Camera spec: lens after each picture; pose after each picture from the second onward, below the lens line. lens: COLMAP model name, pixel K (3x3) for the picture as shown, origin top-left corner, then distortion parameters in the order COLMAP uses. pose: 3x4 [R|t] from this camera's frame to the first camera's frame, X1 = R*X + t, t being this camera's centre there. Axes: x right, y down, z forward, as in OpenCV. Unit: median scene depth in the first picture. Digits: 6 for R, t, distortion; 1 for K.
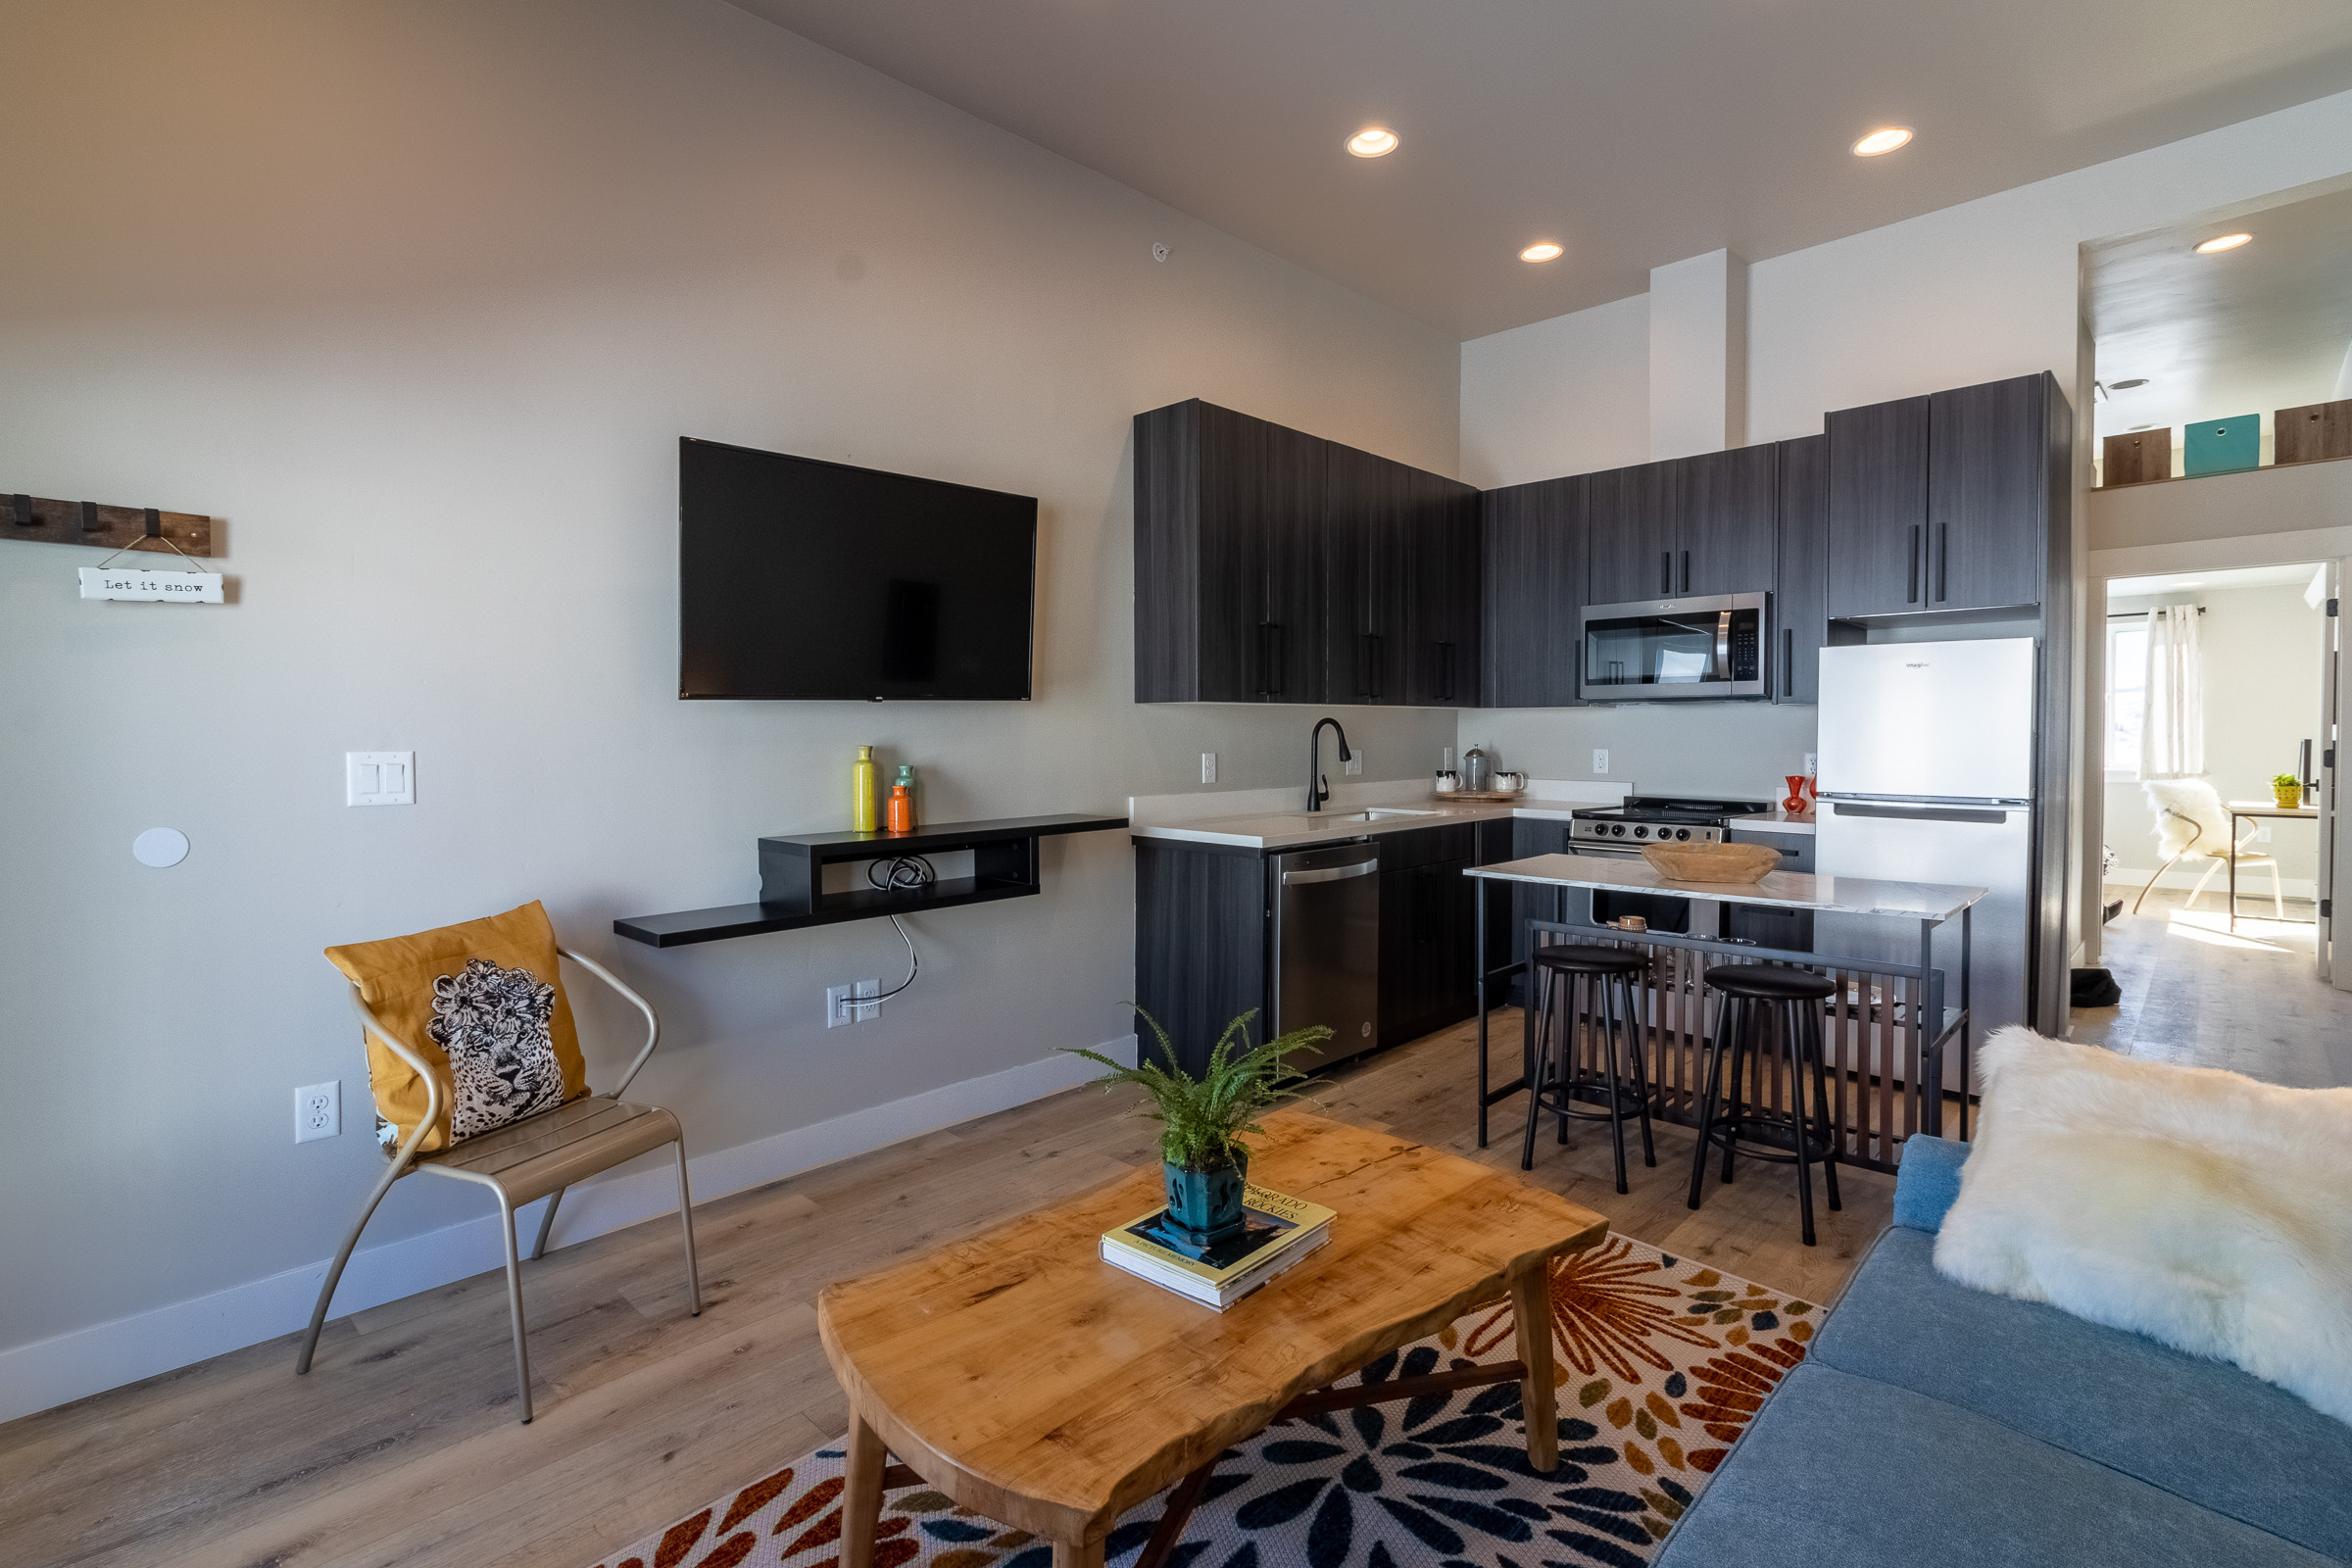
lens RADIAL K [[1095.8, 0, 1169.6], [0, 1095.8, 754.3], [0, 0, 1]] dist [0.000652, 0.000078]
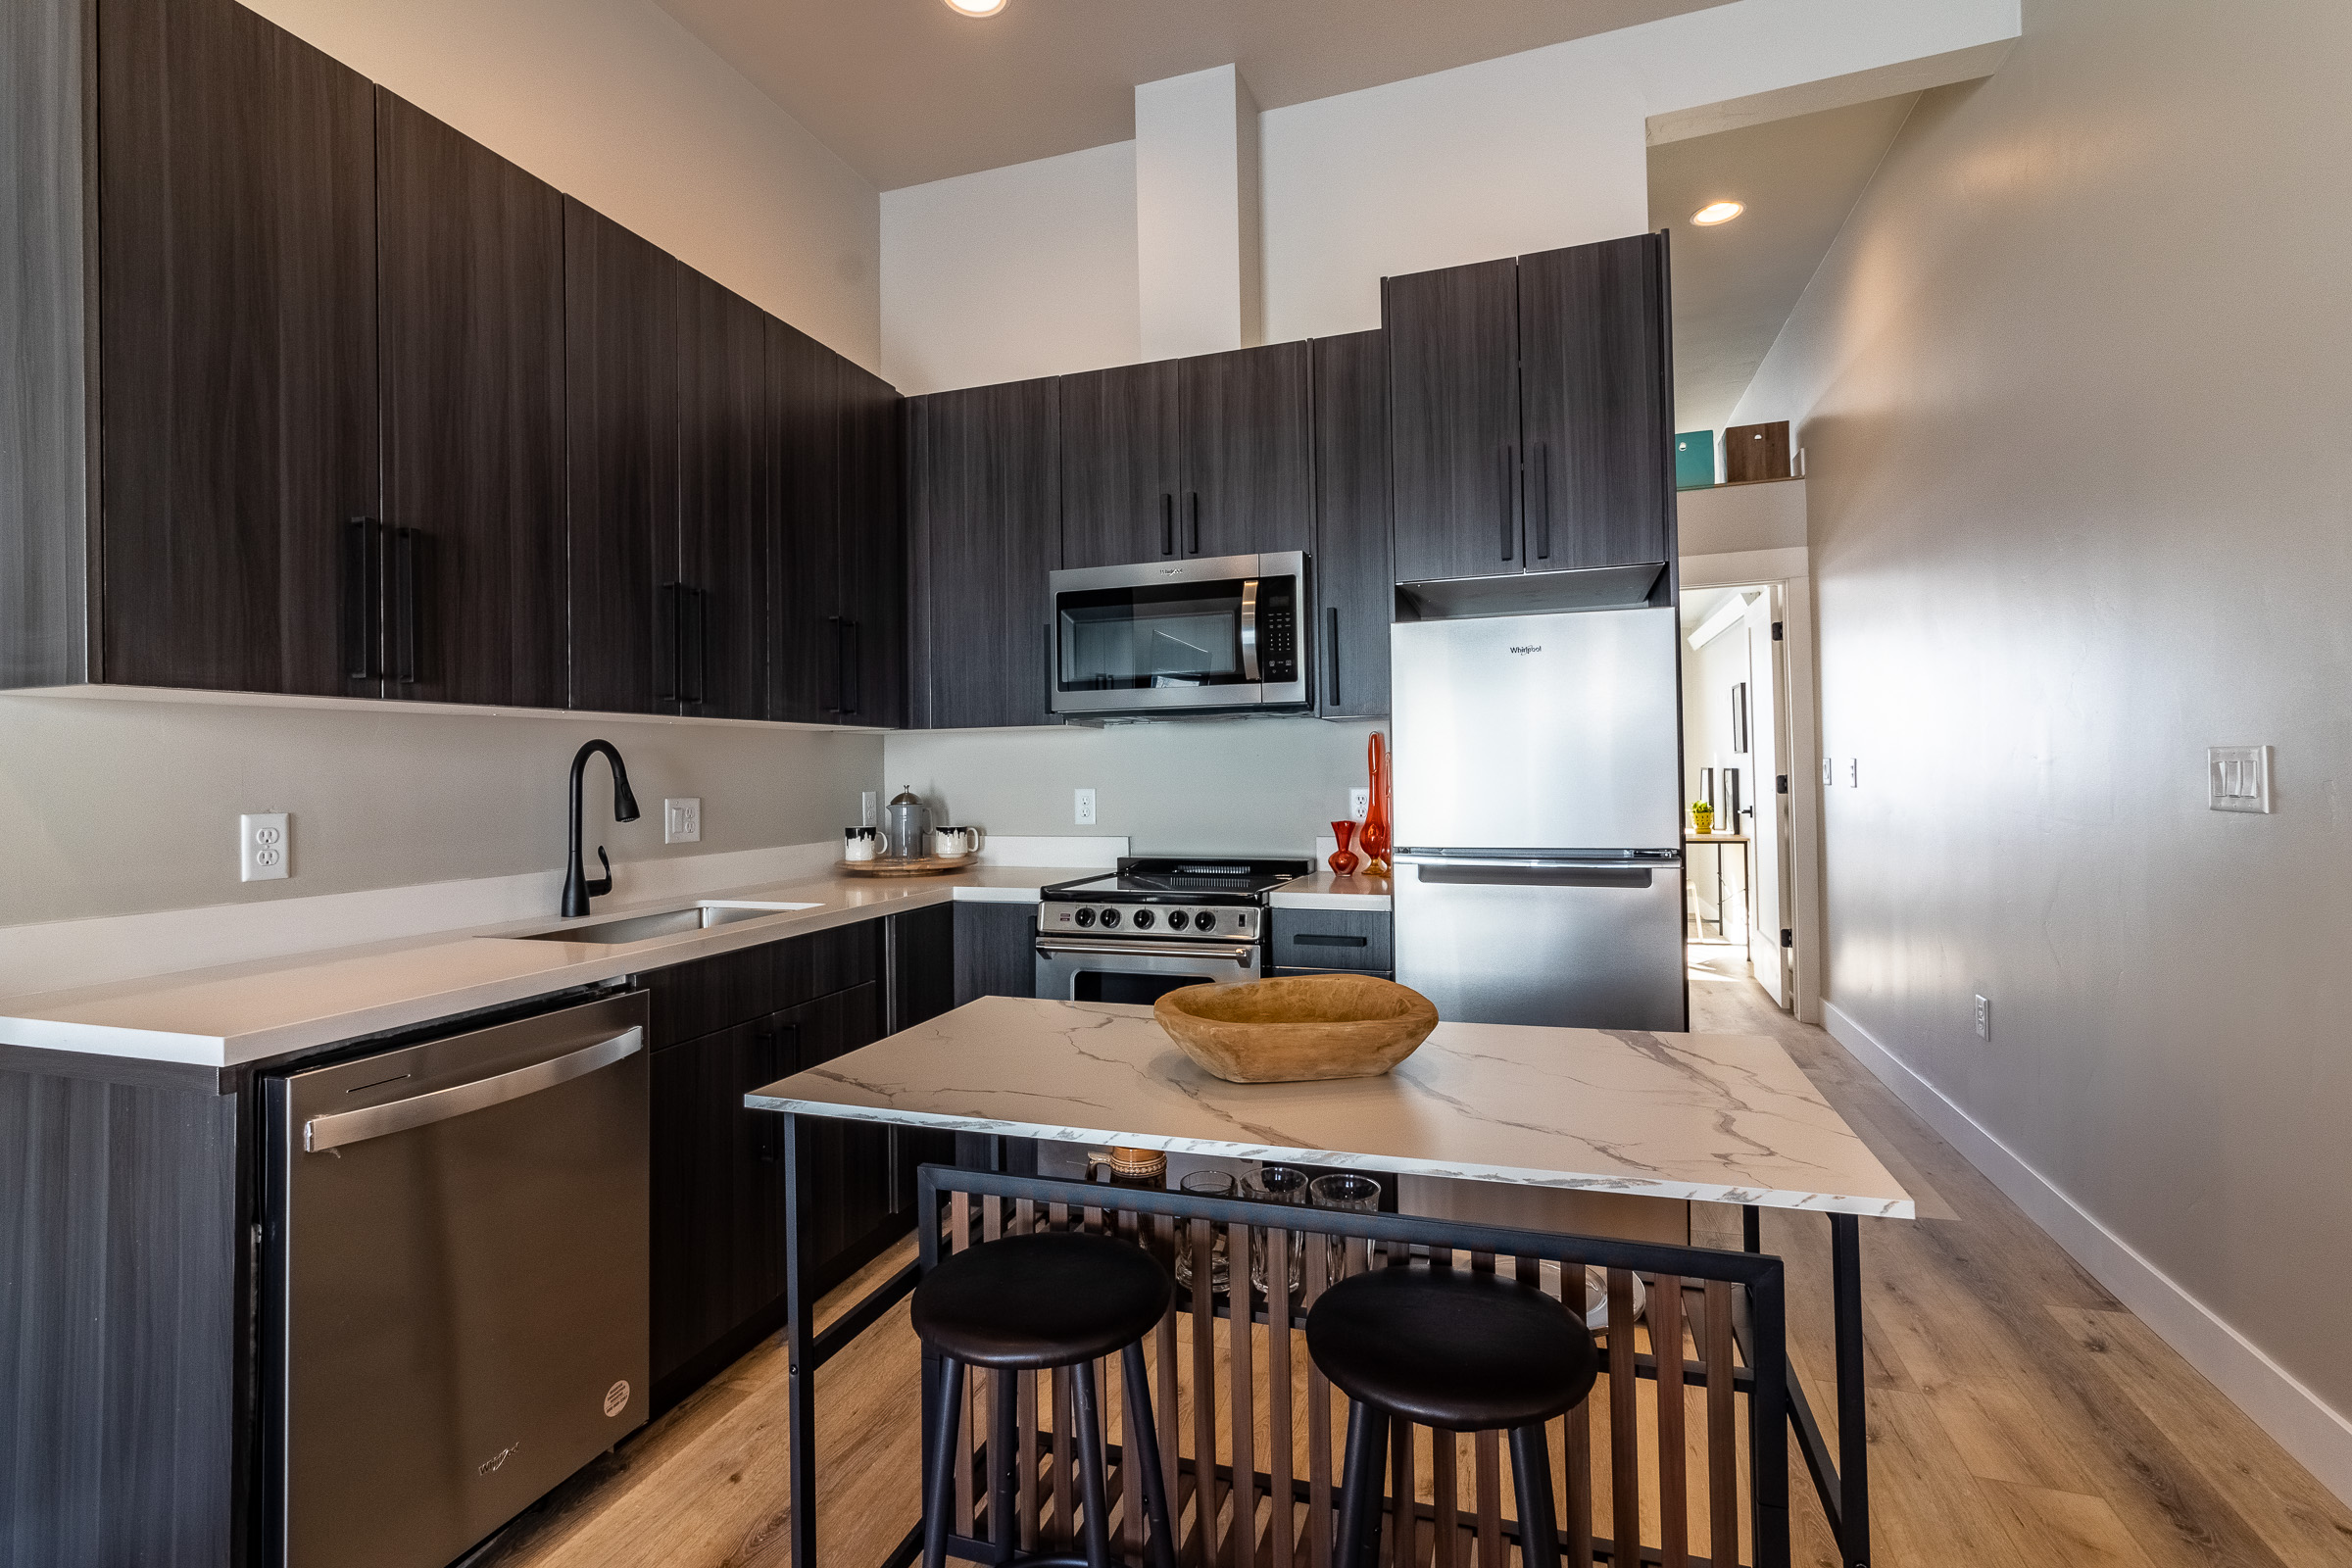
lens RADIAL K [[1095.8, 0, 1169.6], [0, 1095.8, 754.3], [0, 0, 1]] dist [0.000652, 0.000078]
pose [[0.904487, -0.006140, 0.426457, 0.173760], [0.024432, 0.999000, -0.037435, 0.000561], [-0.425801, 0.044279, 0.903733, 0.415464]]
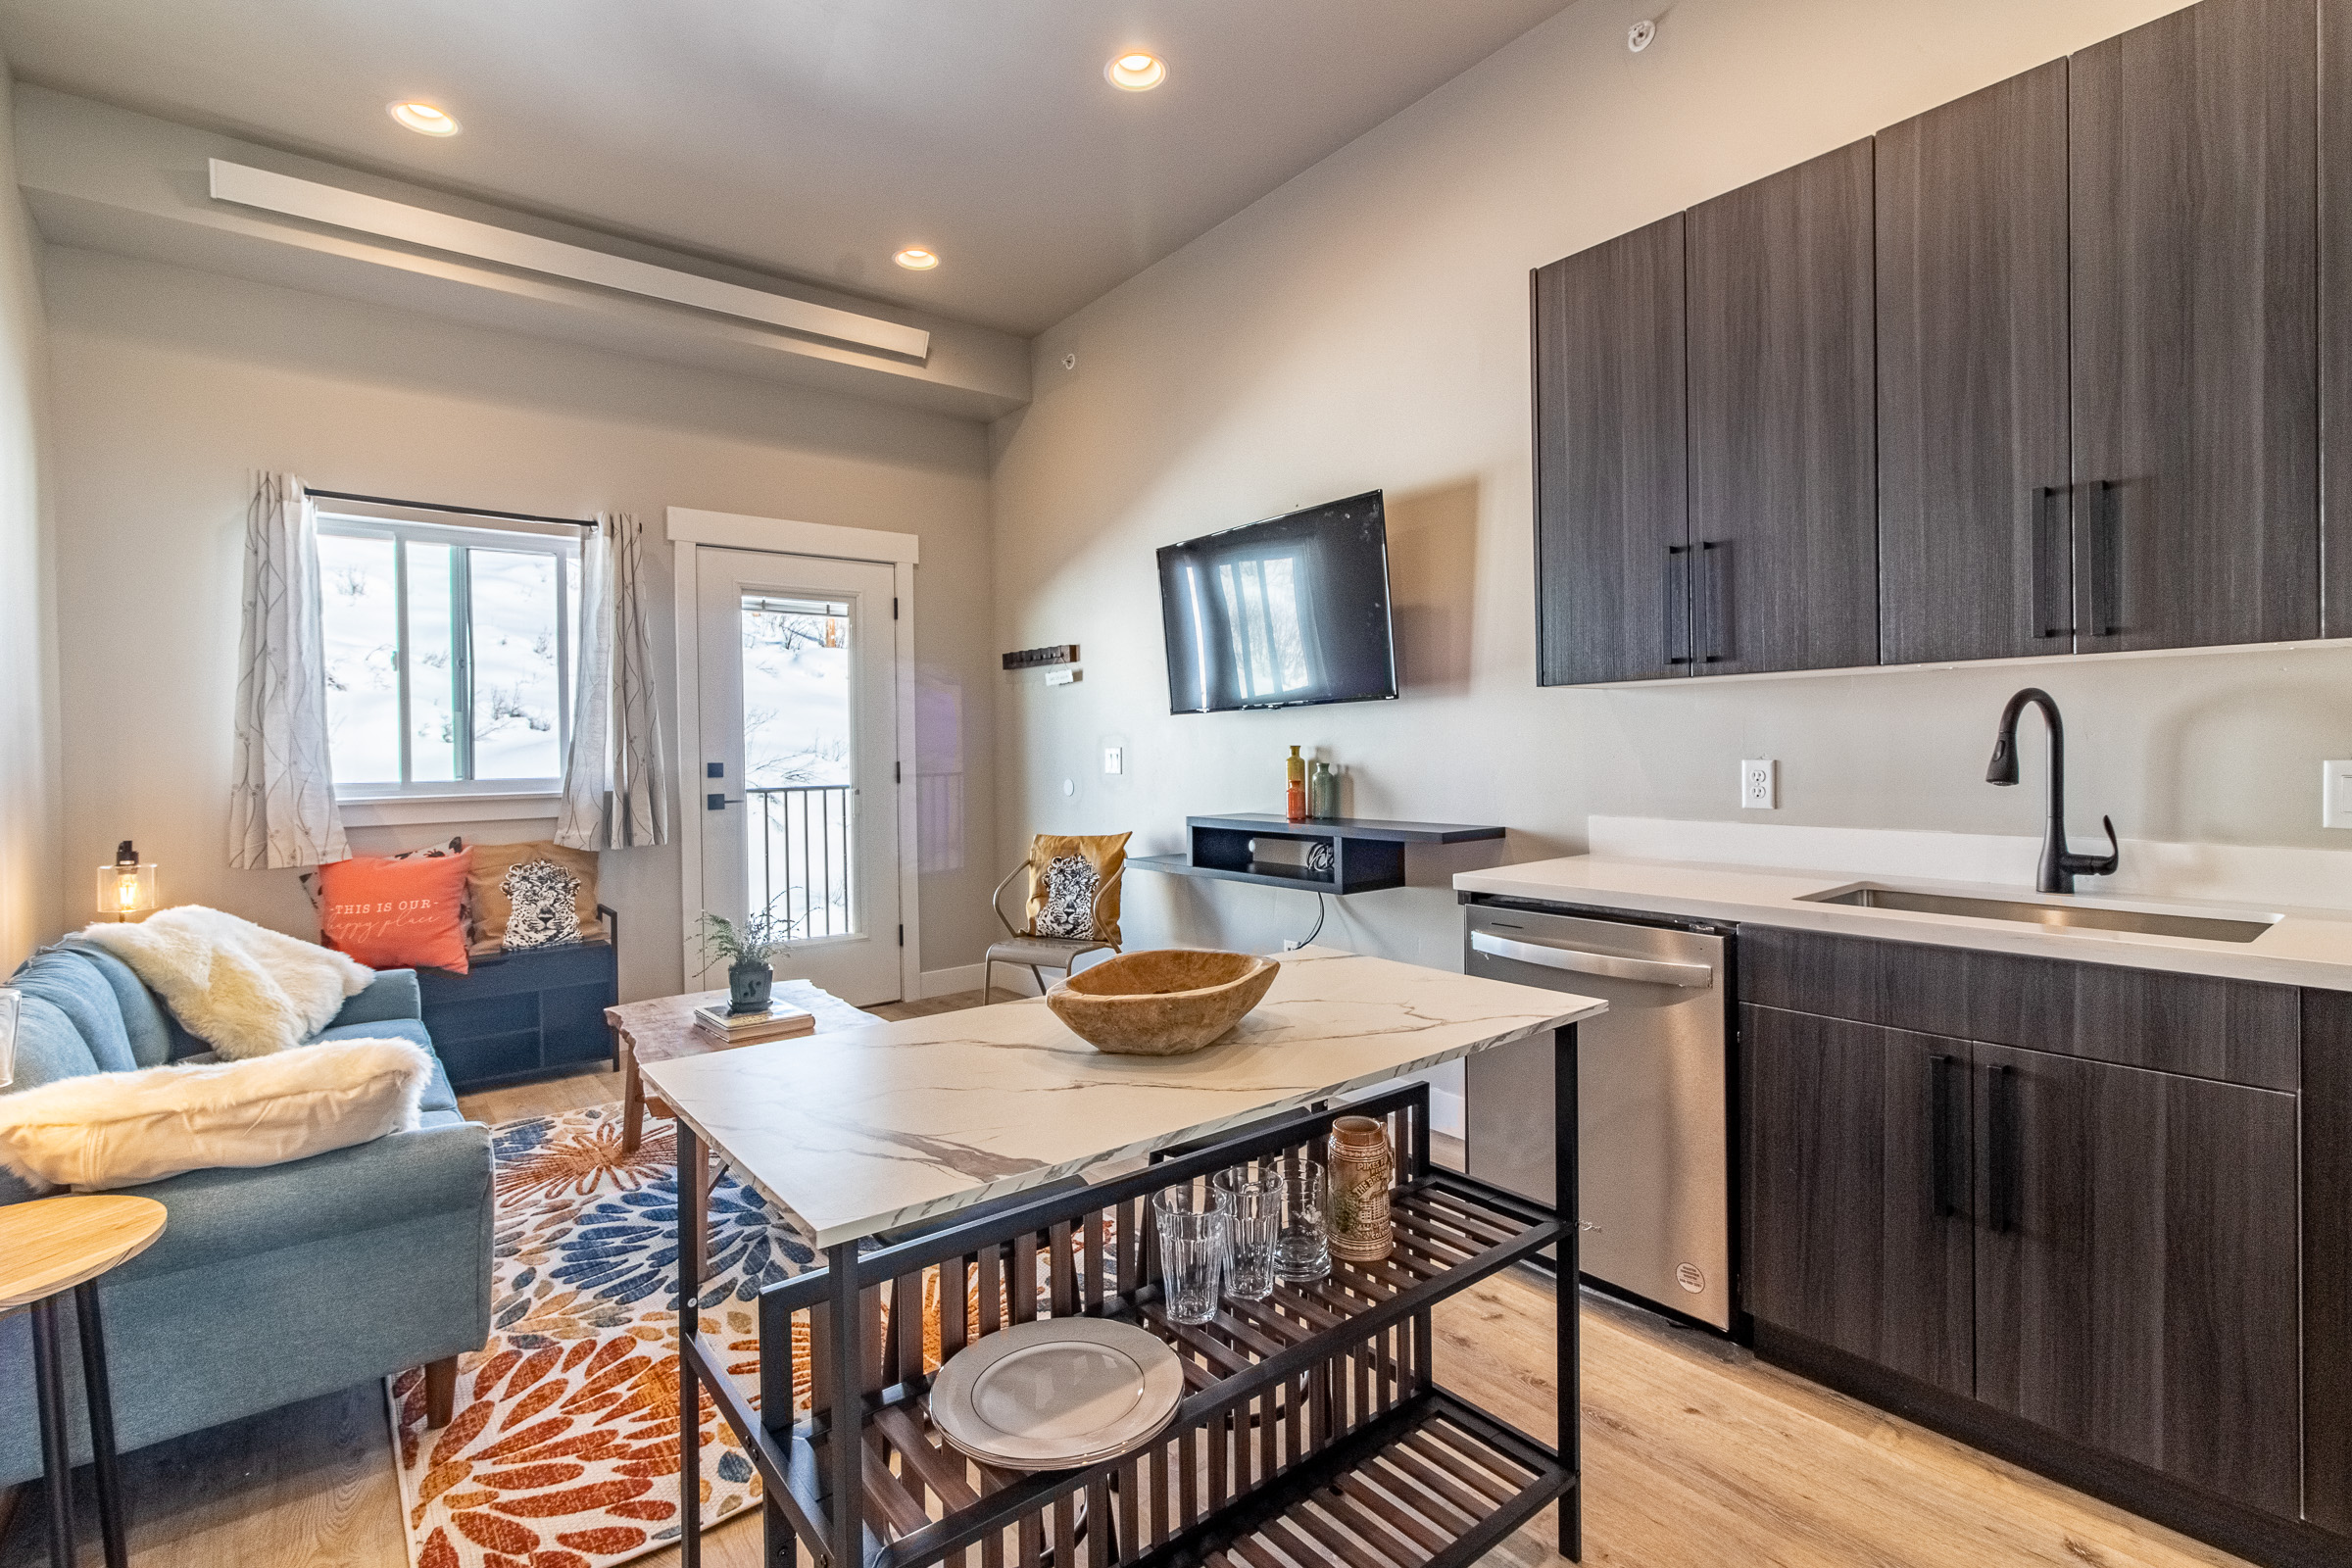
lens RADIAL K [[1095.8, 0, 1169.6], [0, 1095.8, 754.3], [0, 0, 1]] dist [0.000652, 0.000078]
pose [[-0.135695, 0.013127, -0.990664, 0.661345], [-0.006131, 0.999882, 0.014089, -0.010329], [0.990732, 0.007986, -0.135598, 0.728735]]
